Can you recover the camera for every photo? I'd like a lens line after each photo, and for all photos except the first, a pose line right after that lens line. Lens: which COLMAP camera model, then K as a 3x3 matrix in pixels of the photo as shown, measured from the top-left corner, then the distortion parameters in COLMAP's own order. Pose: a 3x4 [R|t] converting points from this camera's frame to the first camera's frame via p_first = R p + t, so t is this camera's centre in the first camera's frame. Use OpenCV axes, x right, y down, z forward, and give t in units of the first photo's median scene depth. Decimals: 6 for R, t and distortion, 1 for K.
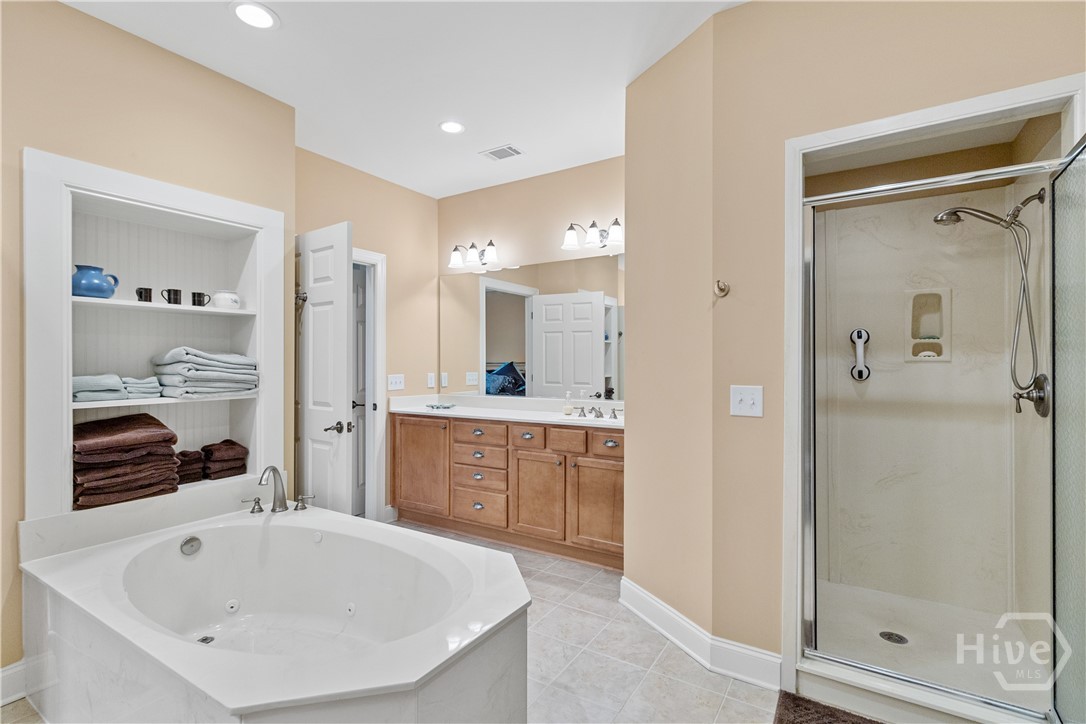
lens RADIAL K [[501.3, 0, 542.4], [0, 501.3, 358.8], [0, 0, 1]] dist [-0.000291, 0.000987]
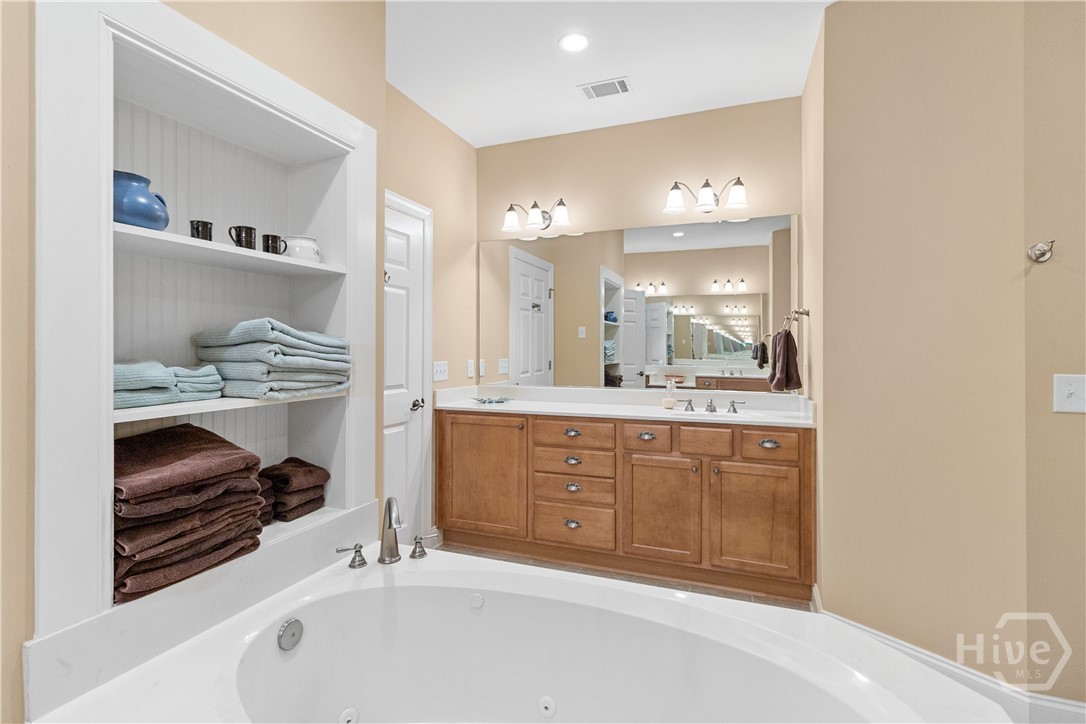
lens RADIAL K [[508.2, 0, 538.1], [0, 508.2, 345.1], [0, 0, 1]] dist [-0.003632, -0.000640]
pose [[0.983832, 0.004297, 0.179042, -0.358142], [-0.004203, 0.999991, -0.000902, 0.007153], [-0.179044, 0.000135, 0.983841, 0.224478]]
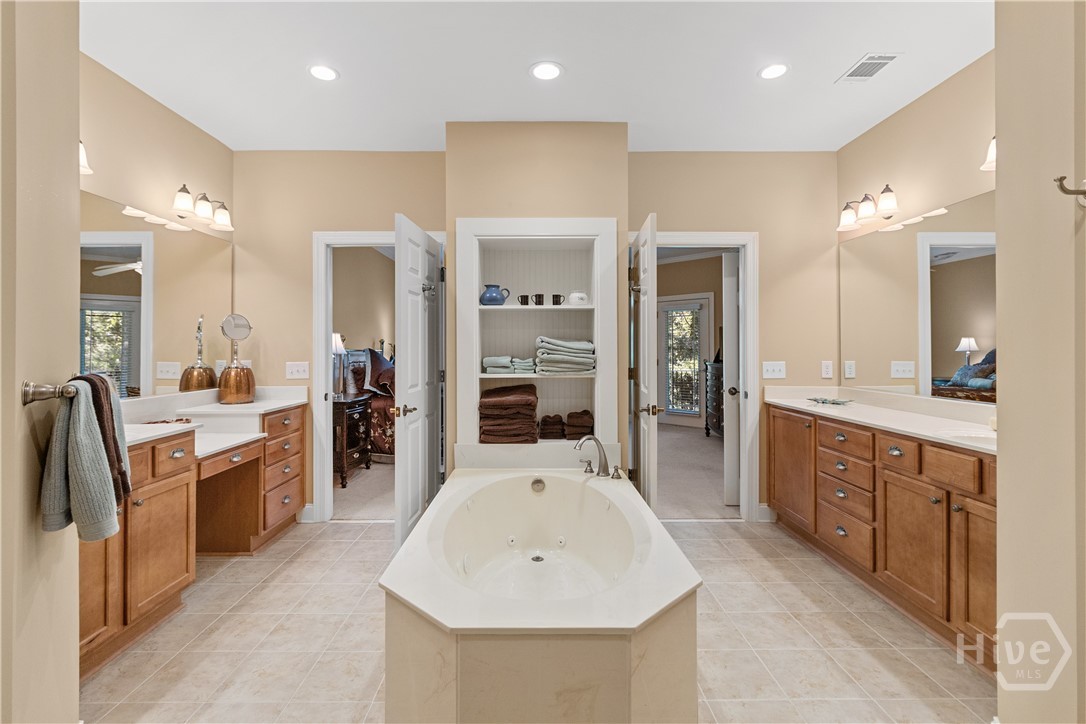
lens RADIAL K [[498.3, 0, 540.9], [0, 498.3, 342.6], [0, 0, 1]] dist [-0.001000, 0.000691]
pose [[0.544501, -0.008681, -0.838715, 0.294805], [0.006002, 0.999961, -0.006453, 0.000900], [0.838739, -0.001521, 0.544532, 0.198340]]
